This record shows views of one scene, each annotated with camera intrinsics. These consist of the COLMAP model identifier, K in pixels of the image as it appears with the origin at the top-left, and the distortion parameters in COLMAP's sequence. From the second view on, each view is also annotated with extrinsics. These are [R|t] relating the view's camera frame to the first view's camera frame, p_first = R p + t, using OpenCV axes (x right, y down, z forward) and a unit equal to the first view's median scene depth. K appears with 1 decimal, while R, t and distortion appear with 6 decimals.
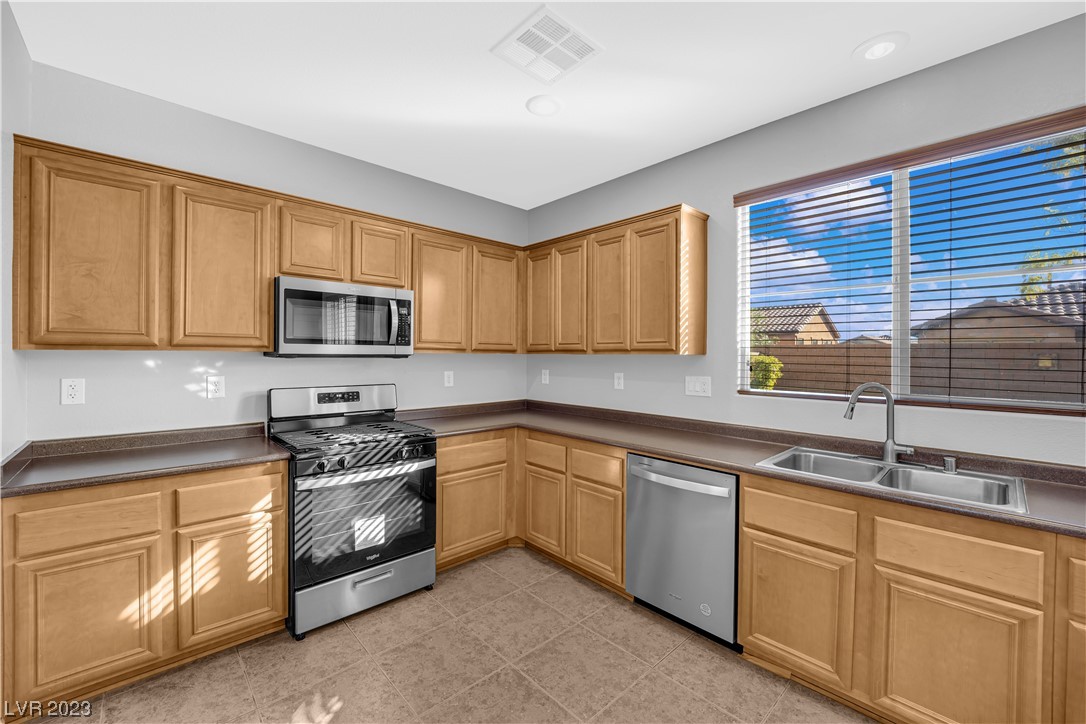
lens RADIAL K [[435.4, 0, 542.6], [0, 435.4, 357.1], [0, 0, 1]] dist [-0.011795, -0.003047]
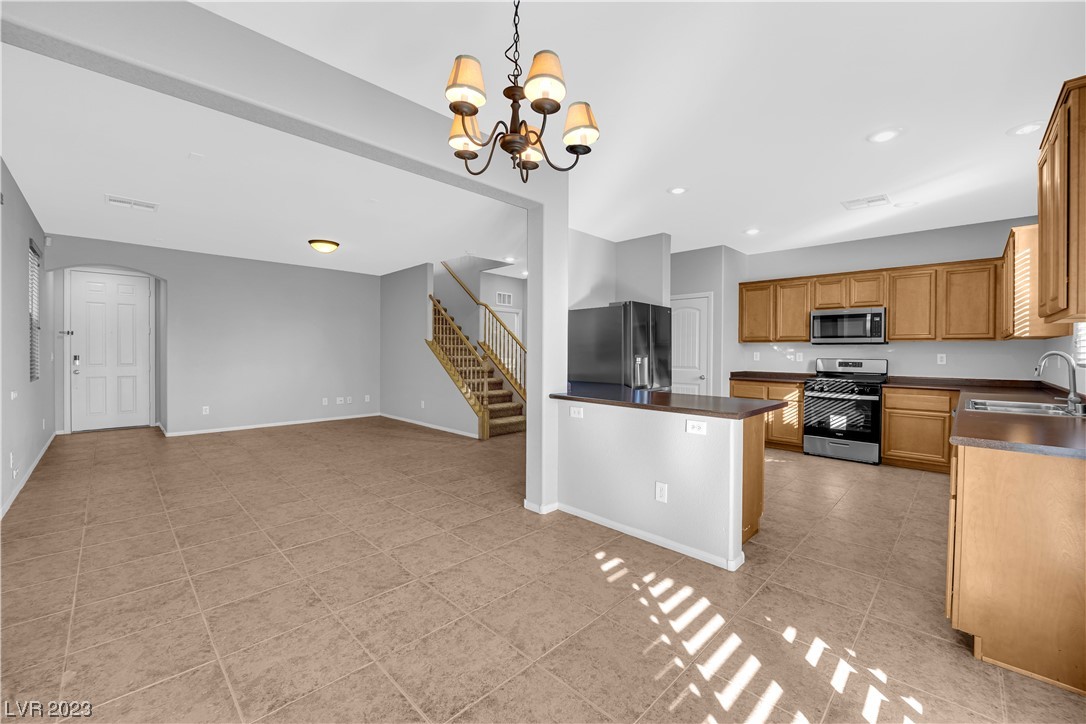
lens RADIAL K [[435.4, 0, 540.8], [0, 435.4, 356.1], [0, 0, 1]] dist [-0.011795, -0.003047]
pose [[0.039897, 0.002821, -0.999200, 1.759065], [-0.012284, 0.999922, 0.002333, 0.079846], [0.999128, 0.012181, 0.039929, -0.609927]]
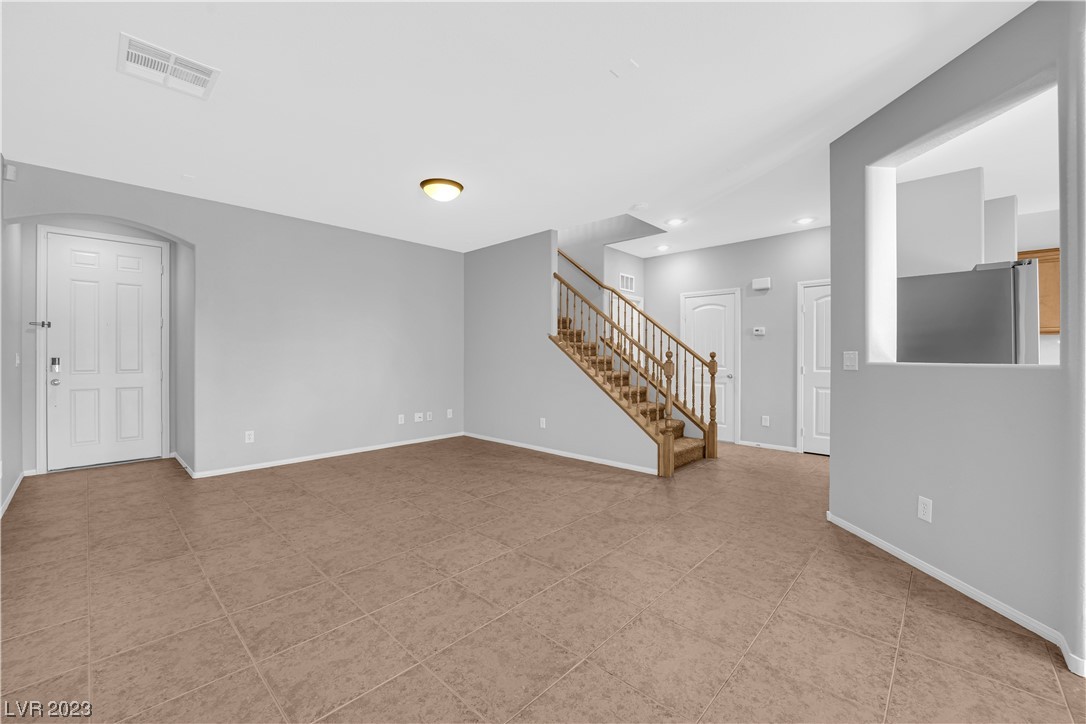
lens RADIAL K [[435.4, 0, 541.1], [0, 435.4, 356.3], [0, 0, 1]] dist [-0.011795, -0.003047]
pose [[0.067369, -0.003999, -0.997720, 0.866557], [-0.007282, 0.999963, -0.004500, 0.105369], [0.997702, 0.007569, 0.067338, -1.520696]]
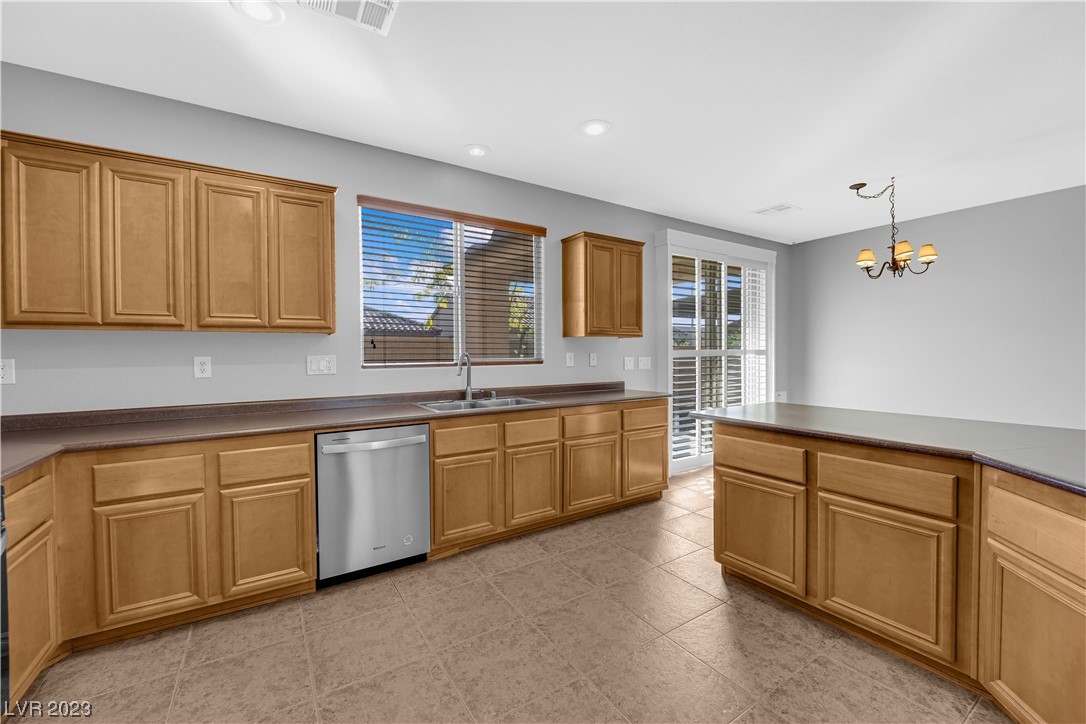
lens RADIAL K [[435.4, 0, 542.4], [0, 435.4, 356.9], [0, 0, 1]] dist [-0.011795, -0.003047]
pose [[0.176714, -0.022673, 0.984001, -0.674805], [0.012542, 0.999705, 0.020782, 0.039143], [-0.984182, 0.008669, 0.176947, 0.362200]]
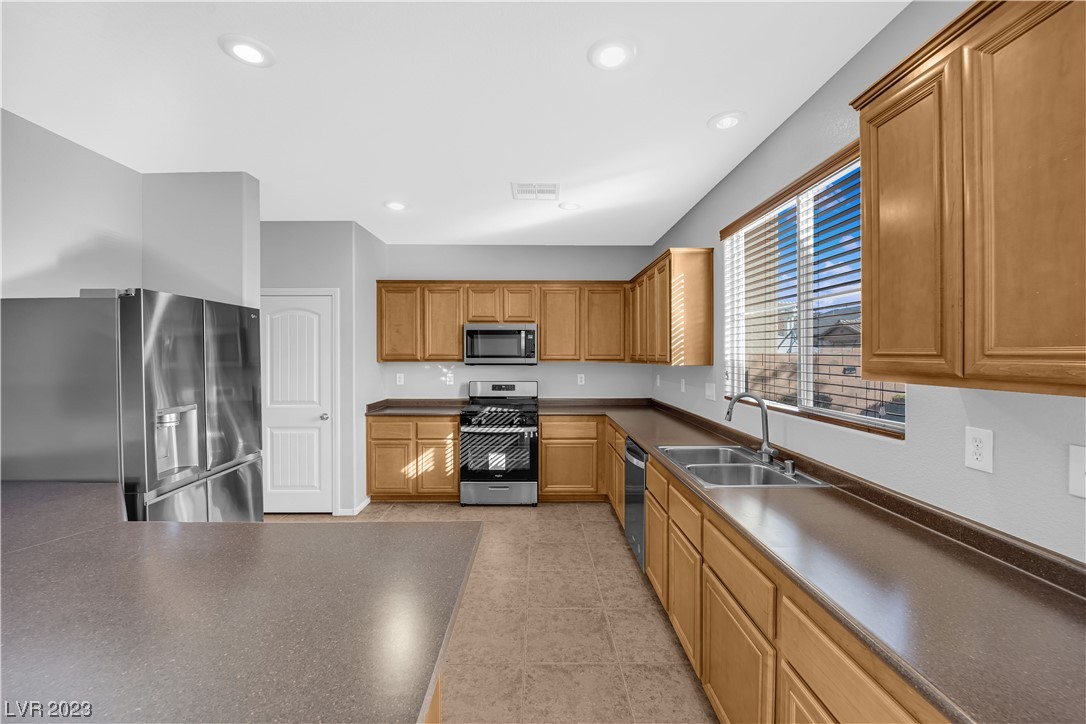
lens RADIAL K [[435.4, 0, 542.5], [0, 435.4, 357.3], [0, 0, 1]] dist [-0.011795, -0.003047]
pose [[0.742221, -0.002931, -0.670149, 0.975567], [0.002109, 0.999996, -0.002037, -0.030471], [0.670152, 0.000099, 0.742224, -0.227907]]
